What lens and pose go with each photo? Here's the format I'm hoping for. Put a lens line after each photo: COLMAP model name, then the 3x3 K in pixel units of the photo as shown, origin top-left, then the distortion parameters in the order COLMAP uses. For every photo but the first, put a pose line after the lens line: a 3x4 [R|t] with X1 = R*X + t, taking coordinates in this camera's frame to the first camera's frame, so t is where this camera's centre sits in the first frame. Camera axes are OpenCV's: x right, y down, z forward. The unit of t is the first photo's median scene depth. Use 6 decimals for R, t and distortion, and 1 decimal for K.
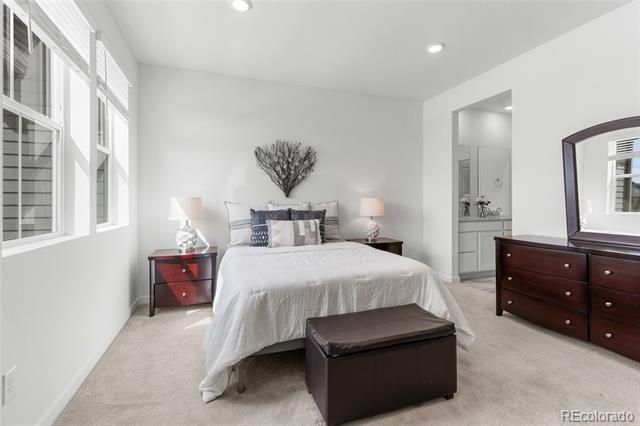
lens RADIAL K [[289.6, 0, 322.0], [0, 289.6, 203.9], [0, 0, 1]] dist [0.011756, -0.001928]
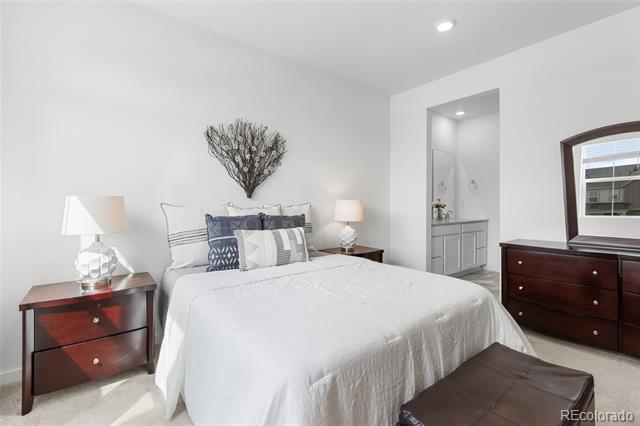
lens RADIAL K [[289.6, 0, 323.2], [0, 289.6, 206.2], [0, 0, 1]] dist [0.011756, -0.001928]
pose [[0.949398, 0.001332, 0.314072, -0.203542], [-0.001168, 0.999999, -0.000711, -0.001422], [-0.314073, 0.000308, 0.949399, 0.268070]]
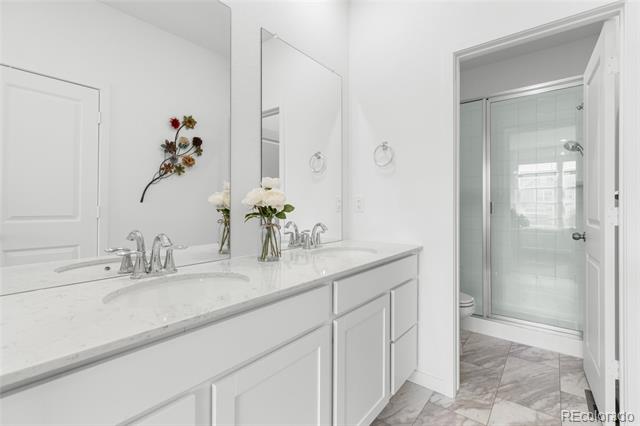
lens RADIAL K [[289.6, 0, 316.4], [0, 289.6, 207.4], [0, 0, 1]] dist [0.011756, -0.001928]
pose [[0.865279, 0.002958, 0.501283, 0.667996], [-0.000504, 0.999987, -0.005030, -0.006637], [-0.501291, 0.004100, 0.865269, 1.085674]]
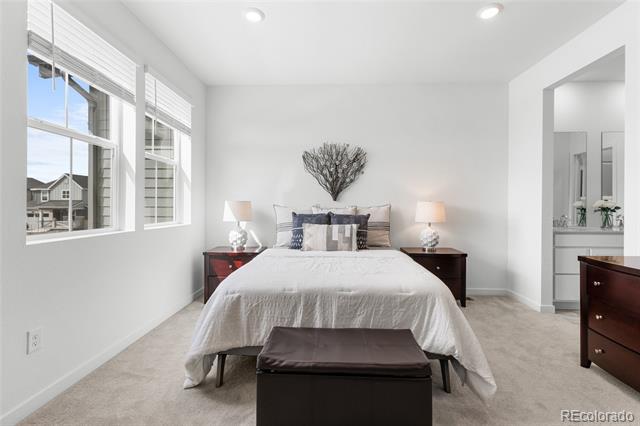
lens RADIAL K [[289.6, 0, 324.6], [0, 289.6, 207.3], [0, 0, 1]] dist [0.011756, -0.001928]
pose [[0.929813, 0.008557, -0.367933, 0.243747], [-0.008837, 0.999961, 0.000925, -0.001916], [0.367927, 0.002392, 0.929852, 0.087628]]
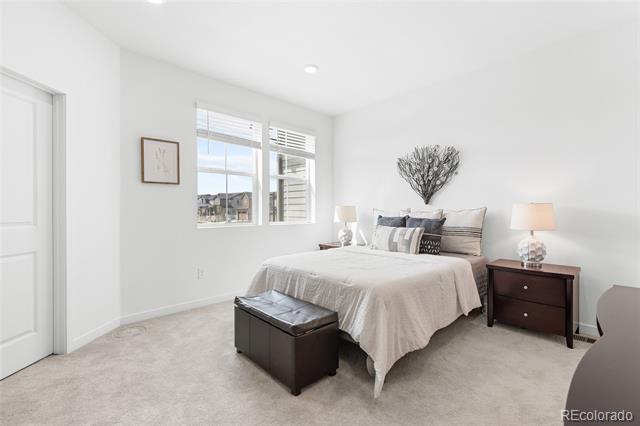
lens RADIAL K [[289.6, 0, 328.0], [0, 289.6, 214.5], [0, 0, 1]] dist [0.011756, -0.001928]
pose [[0.411283, 0.017095, -0.911347, 0.735480], [-0.006675, 0.999854, 0.015743, -0.002360], [0.911483, -0.000391, 0.411337, 0.349445]]
